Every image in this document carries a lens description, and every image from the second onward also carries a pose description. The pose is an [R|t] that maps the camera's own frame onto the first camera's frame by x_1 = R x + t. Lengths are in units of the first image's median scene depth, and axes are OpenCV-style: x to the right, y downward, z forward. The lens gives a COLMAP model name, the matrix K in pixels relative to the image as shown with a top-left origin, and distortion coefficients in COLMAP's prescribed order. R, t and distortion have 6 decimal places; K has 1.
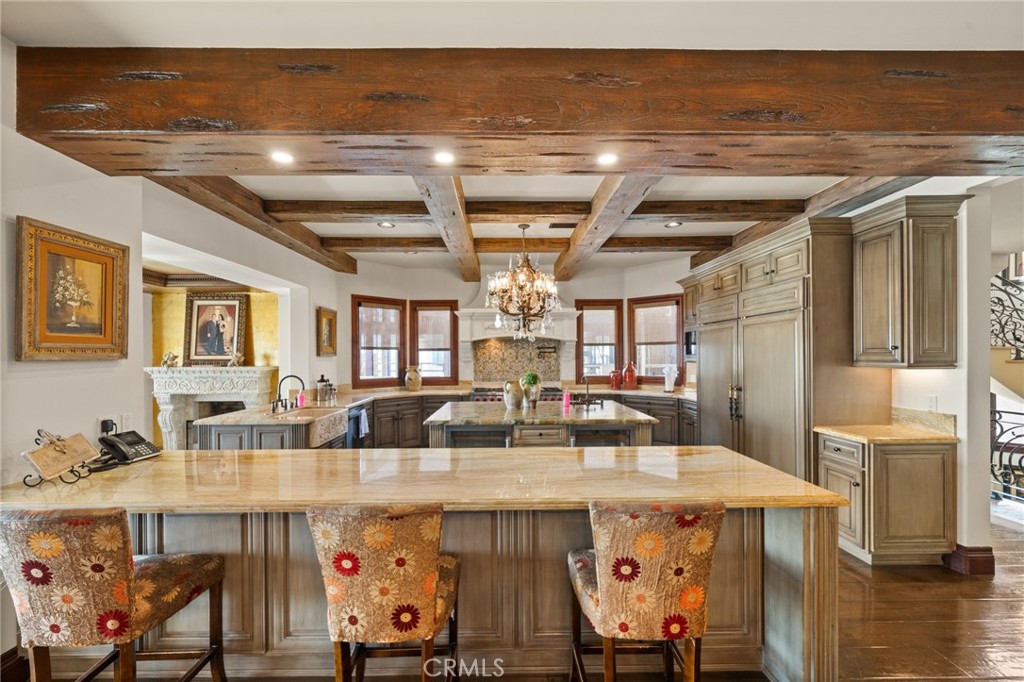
lens RADIAL K [[427.0, 0, 505.2], [0, 427.0, 356.4], [0, 0, 1]] dist [-0.001473, -0.000516]
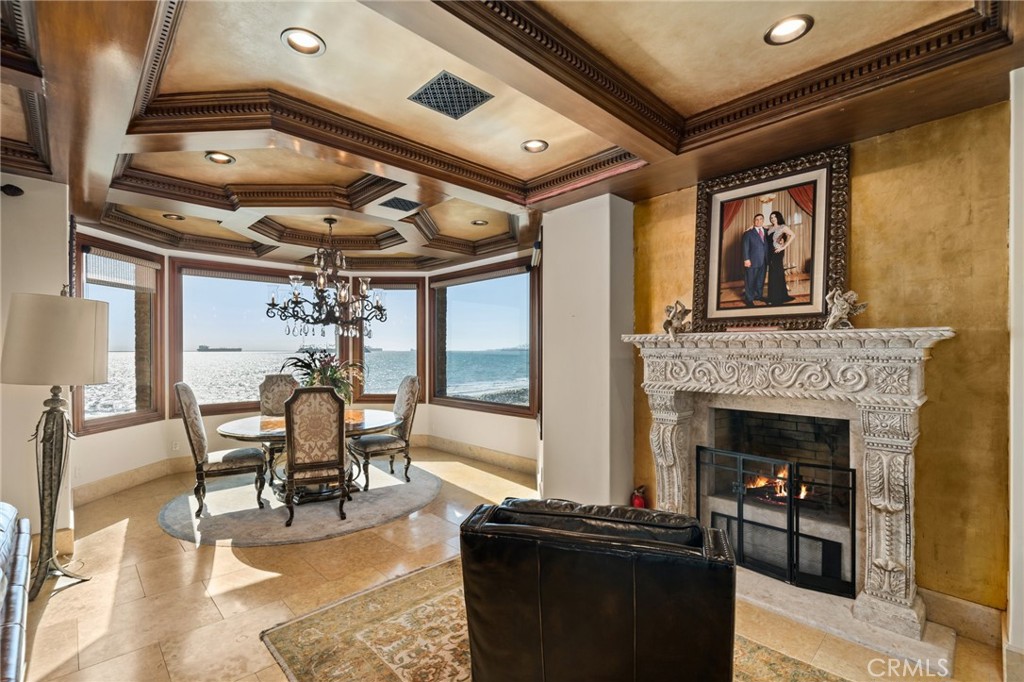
lens RADIAL K [[449.3, 0, 512.5], [0, 449.3, 351.3], [0, 0, 1]] dist [0.001597, -0.000728]
pose [[0.689451, 0.010385, -0.724257, -0.543827], [-0.003087, 0.999930, 0.011399, 0.039562], [0.724325, -0.005623, 0.689435, 0.517656]]
